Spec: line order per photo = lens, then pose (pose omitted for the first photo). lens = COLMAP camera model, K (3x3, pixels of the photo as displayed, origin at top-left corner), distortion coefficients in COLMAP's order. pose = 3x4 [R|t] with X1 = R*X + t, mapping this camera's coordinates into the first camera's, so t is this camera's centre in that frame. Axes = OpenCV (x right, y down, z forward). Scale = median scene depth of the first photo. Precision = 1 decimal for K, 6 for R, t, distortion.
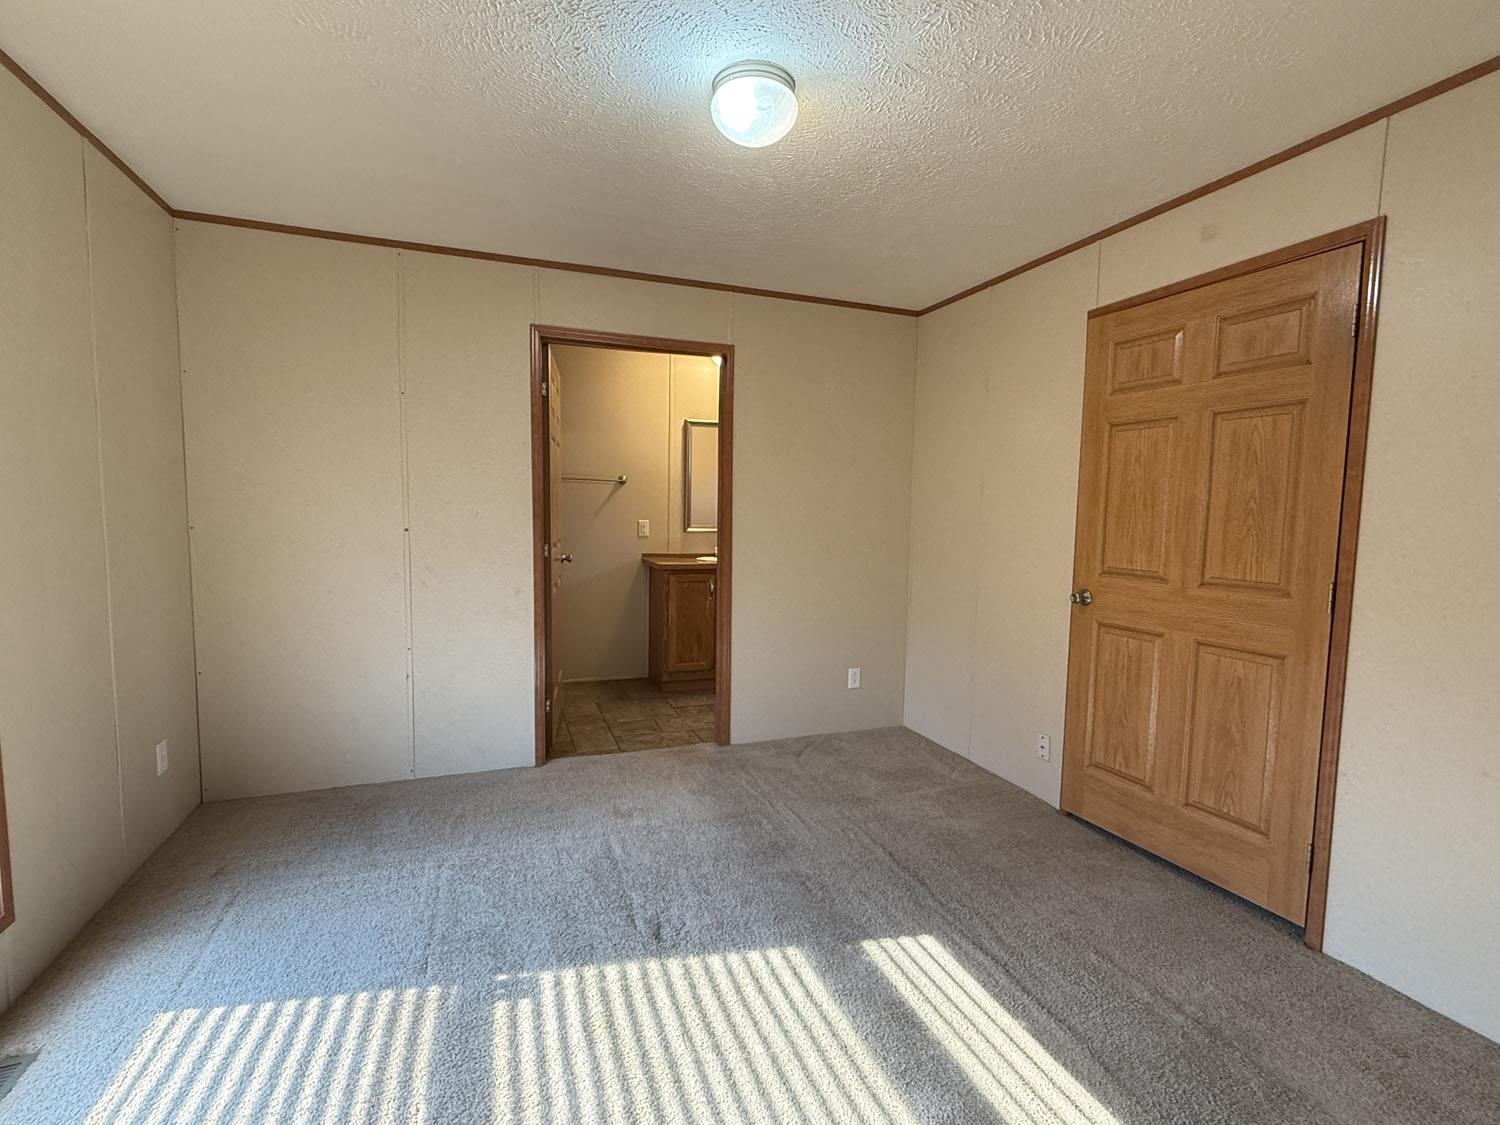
lens RADIAL K [[685.9, 0, 748.9], [0, 685.9, 557.2], [0, 0, 1]] dist [0.000778, -0.001324]
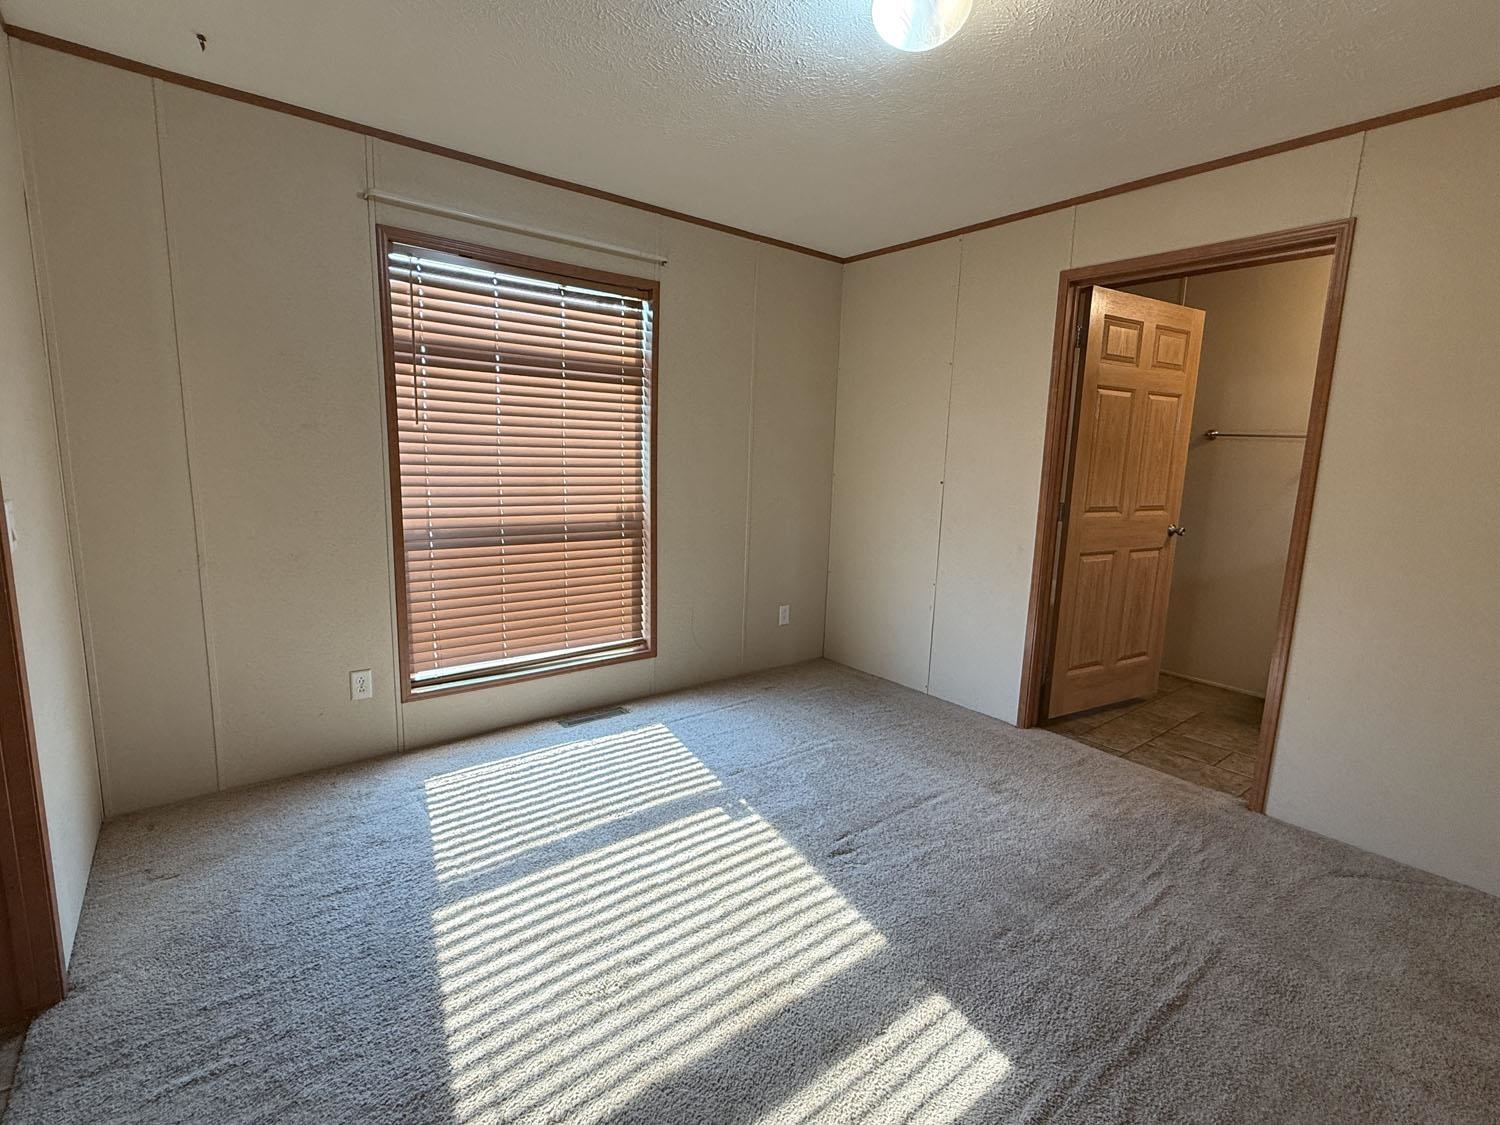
lens RADIAL K [[685.9, 0, 744.9], [0, 685.9, 565.6], [0, 0, 1]] dist [0.000778, -0.001324]
pose [[0.312250, 0.149284, -0.938197, 0.775993], [-0.096634, 0.987445, 0.124958, -0.020292], [0.945072, 0.051643, 0.322755, 0.489949]]
